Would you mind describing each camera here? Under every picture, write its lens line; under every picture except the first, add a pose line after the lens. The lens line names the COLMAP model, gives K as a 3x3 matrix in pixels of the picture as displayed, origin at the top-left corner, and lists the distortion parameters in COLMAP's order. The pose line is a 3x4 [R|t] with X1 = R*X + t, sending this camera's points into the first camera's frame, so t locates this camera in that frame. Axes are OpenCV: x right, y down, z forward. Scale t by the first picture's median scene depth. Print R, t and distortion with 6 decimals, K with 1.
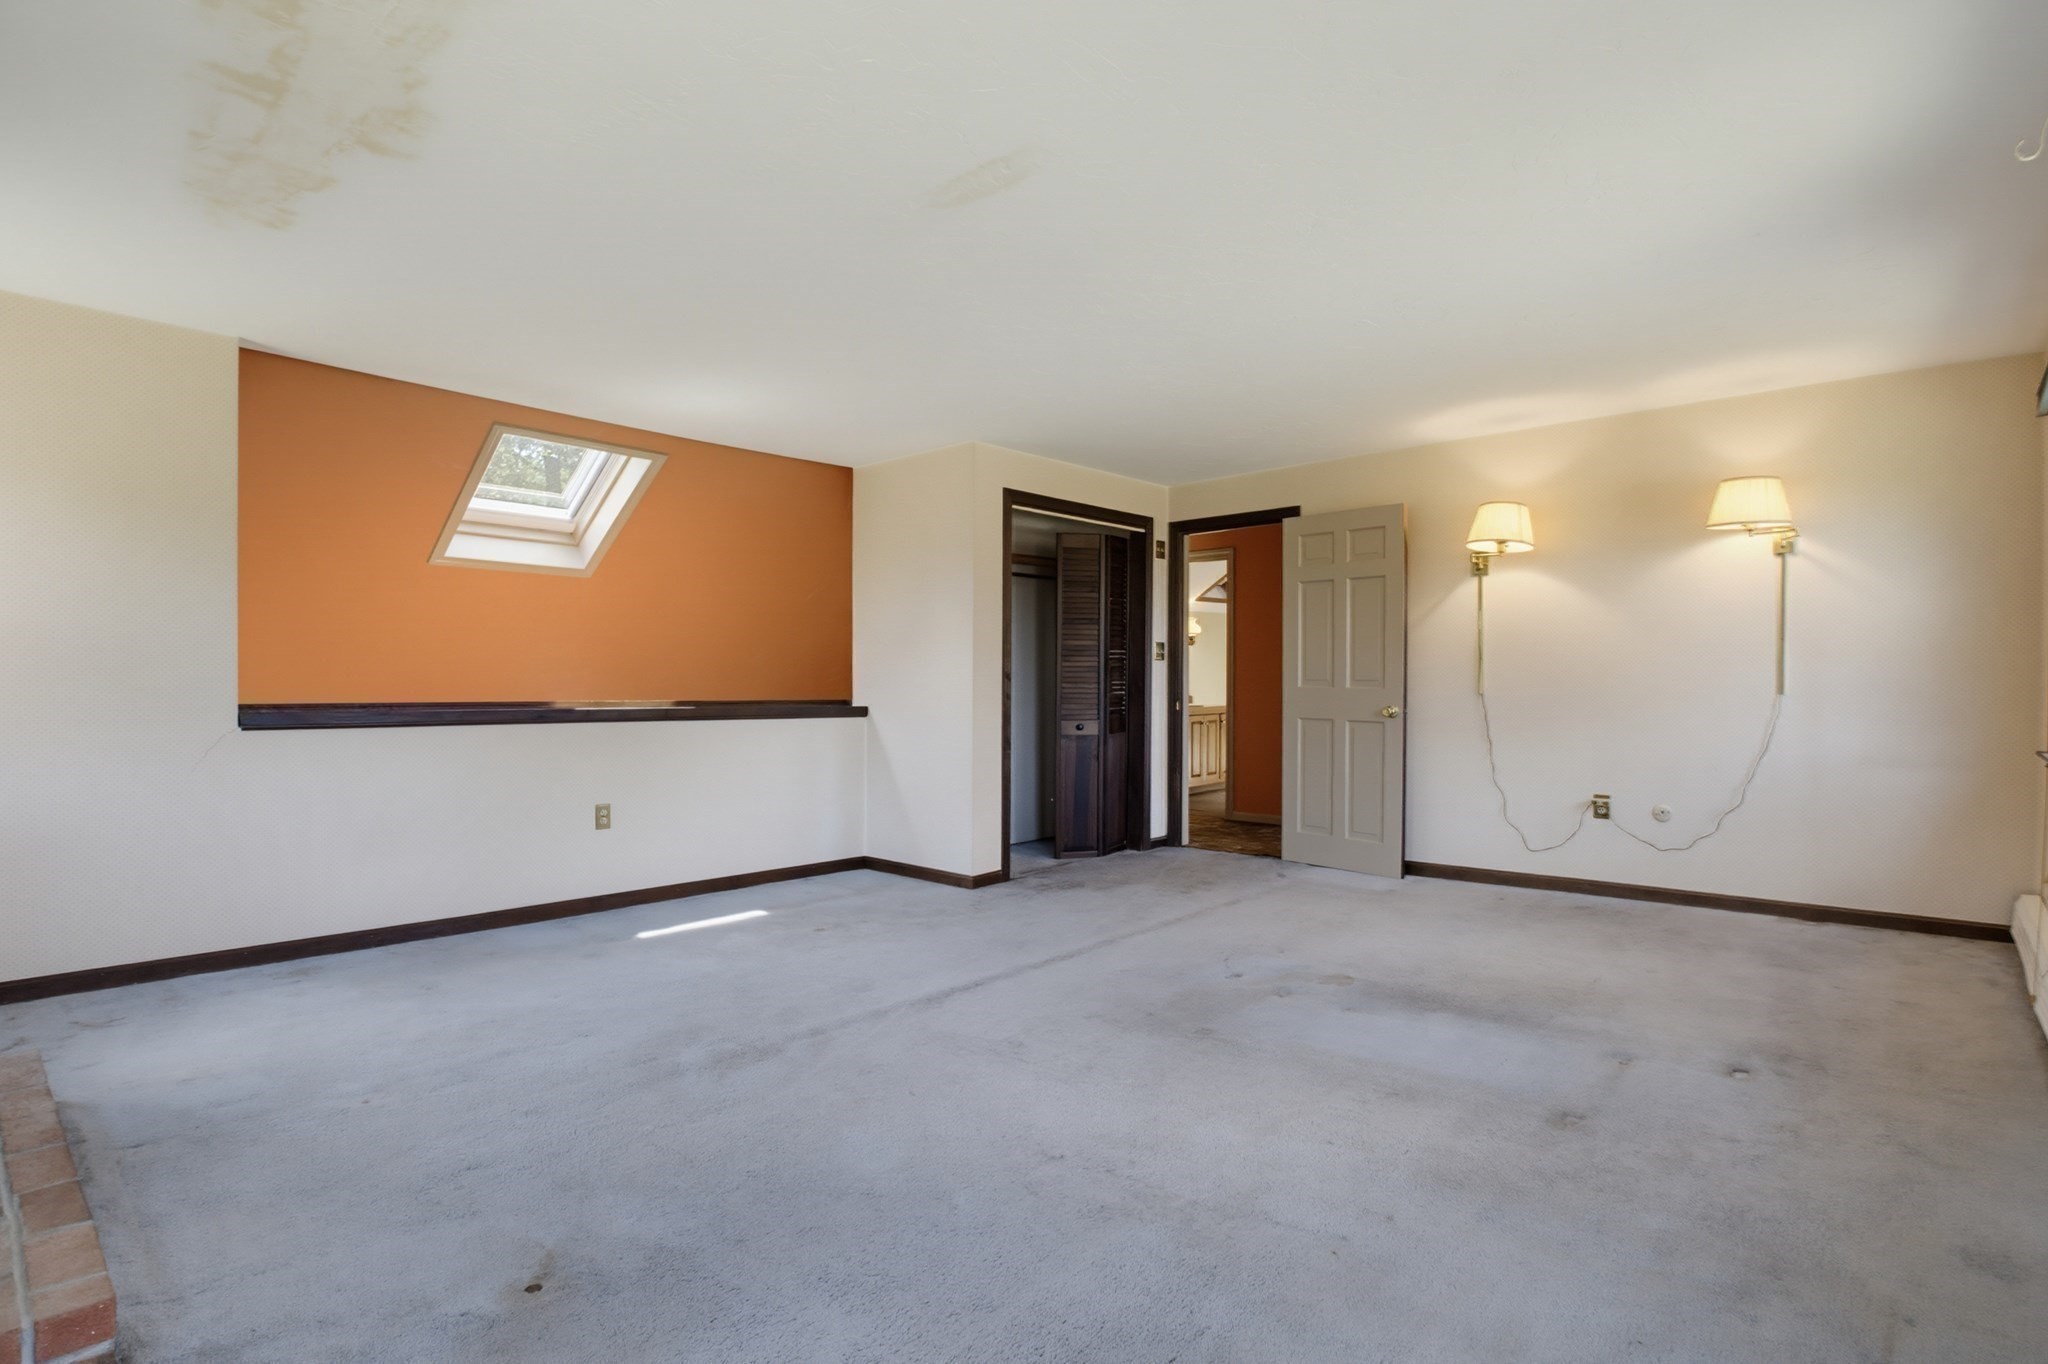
lens RADIAL K [[995.4, 0, 1029.6], [0, 995.4, 715.2], [0, 0, 1]] dist [-0.008353, 0.001128]
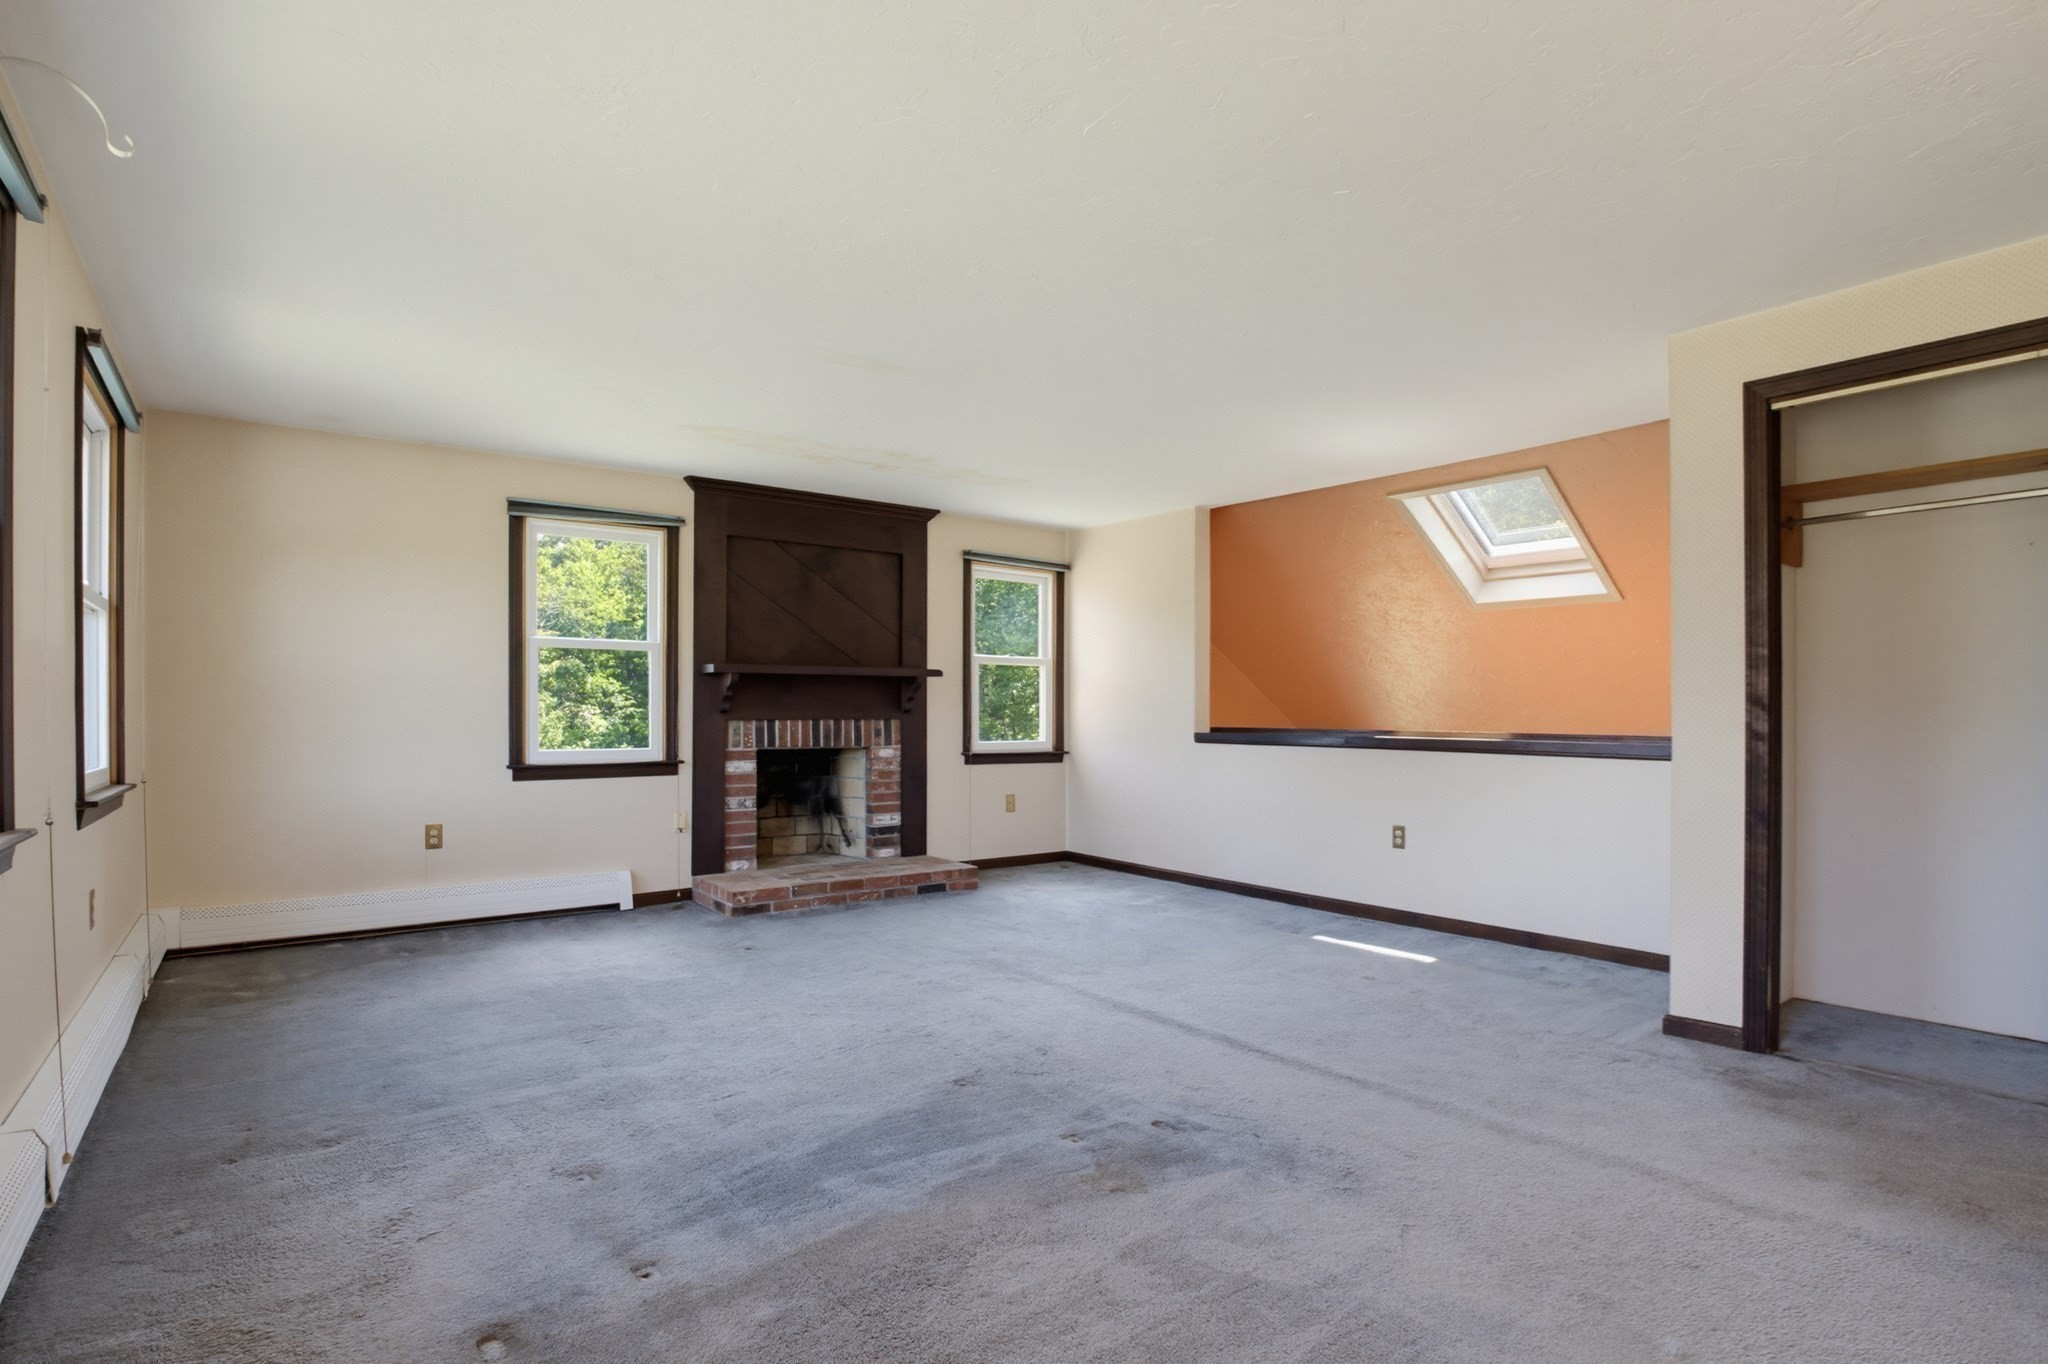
lens RADIAL K [[995.4, 0, 1029.6], [0, 995.4, 715.2], [0, 0, 1]] dist [-0.008353, 0.001128]
pose [[-0.155034, -0.002897, -0.987905, 0.759681], [-0.031832, 0.999491, 0.002064, -0.021492], [0.987396, 0.031767, -0.155047, 0.827783]]
